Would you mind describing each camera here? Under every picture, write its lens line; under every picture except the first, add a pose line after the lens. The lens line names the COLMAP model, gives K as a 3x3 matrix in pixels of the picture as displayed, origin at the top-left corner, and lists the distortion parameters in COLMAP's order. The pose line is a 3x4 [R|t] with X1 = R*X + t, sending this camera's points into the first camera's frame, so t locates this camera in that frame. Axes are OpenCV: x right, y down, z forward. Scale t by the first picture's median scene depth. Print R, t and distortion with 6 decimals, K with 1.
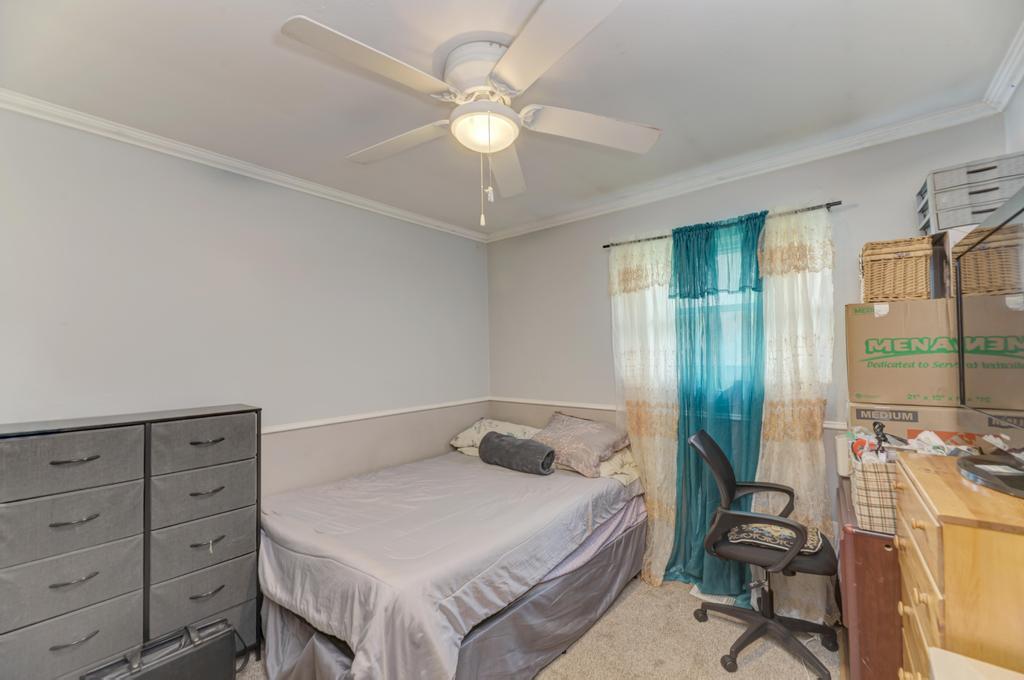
lens RADIAL K [[408.7, 0, 510.2], [0, 408.7, 343.9], [0, 0, 1]] dist [0.003950, -0.000347]
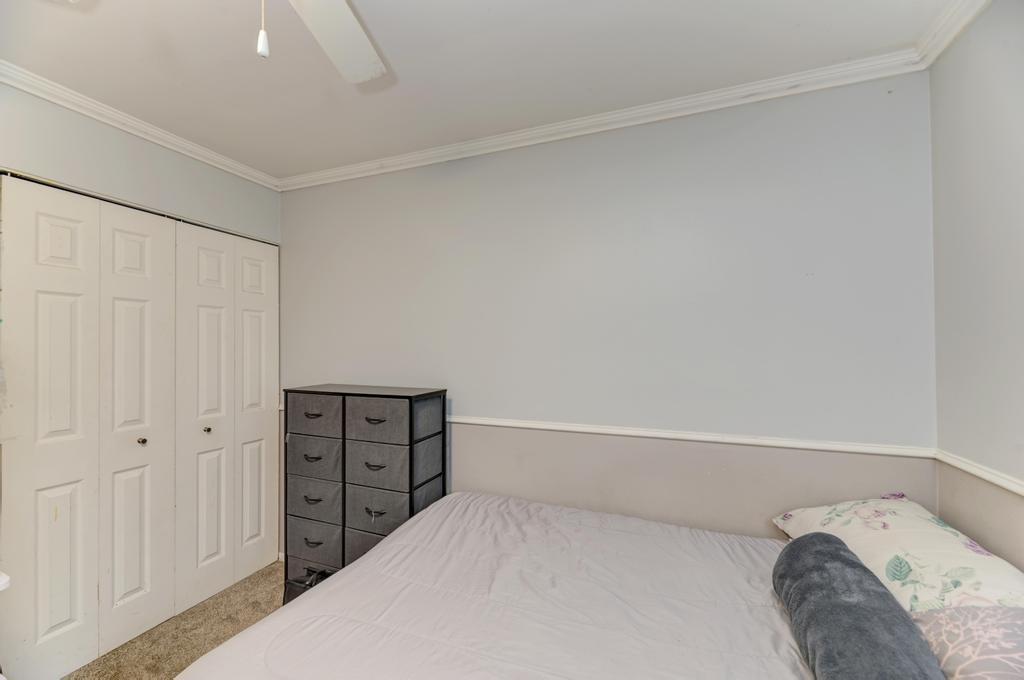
lens RADIAL K [[408.7, 0, 510.2], [0, 408.7, 343.9], [0, 0, 1]] dist [0.003950, -0.000347]
pose [[0.302439, 0.003681, -0.953162, 0.448519], [0.023433, 0.999662, 0.011296, 0.035537], [0.952881, -0.025752, 0.302251, 1.115823]]
